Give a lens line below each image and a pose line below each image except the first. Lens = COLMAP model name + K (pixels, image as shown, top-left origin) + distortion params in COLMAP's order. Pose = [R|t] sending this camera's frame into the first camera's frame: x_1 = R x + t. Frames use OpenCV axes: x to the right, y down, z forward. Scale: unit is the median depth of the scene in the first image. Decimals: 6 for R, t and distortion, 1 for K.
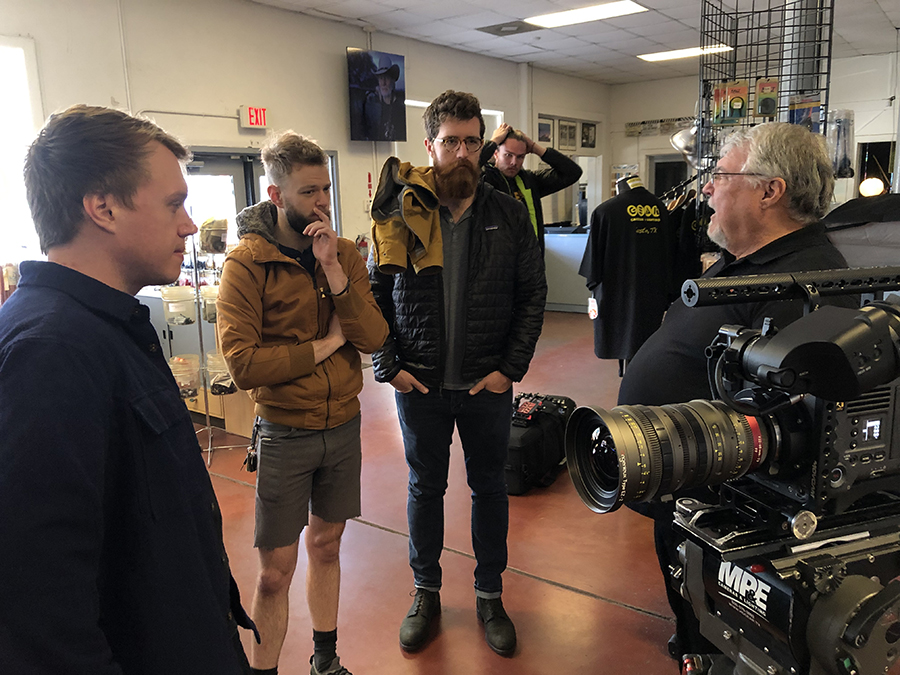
lens RADIAL K [[738.2, 0, 450.0], [0, 738.2, 337.5], [0, 0, 1]] dist [0.073676, -0.115840]
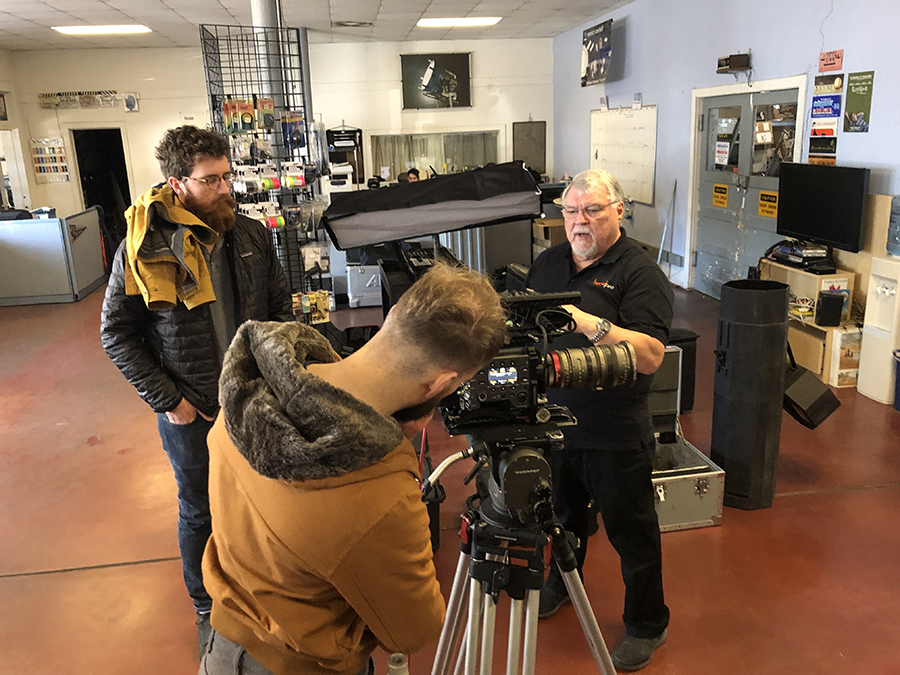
lens RADIAL K [[738.2, 0, 450.0], [0, 738.2, 337.5], [0, 0, 1]] dist [0.073676, -0.115840]
pose [[0.729848, -0.176925, 0.660318, -0.216046], [0.146082, 0.983981, 0.102183, -0.038620], [-0.667819, 0.021883, 0.744002, -0.095480]]
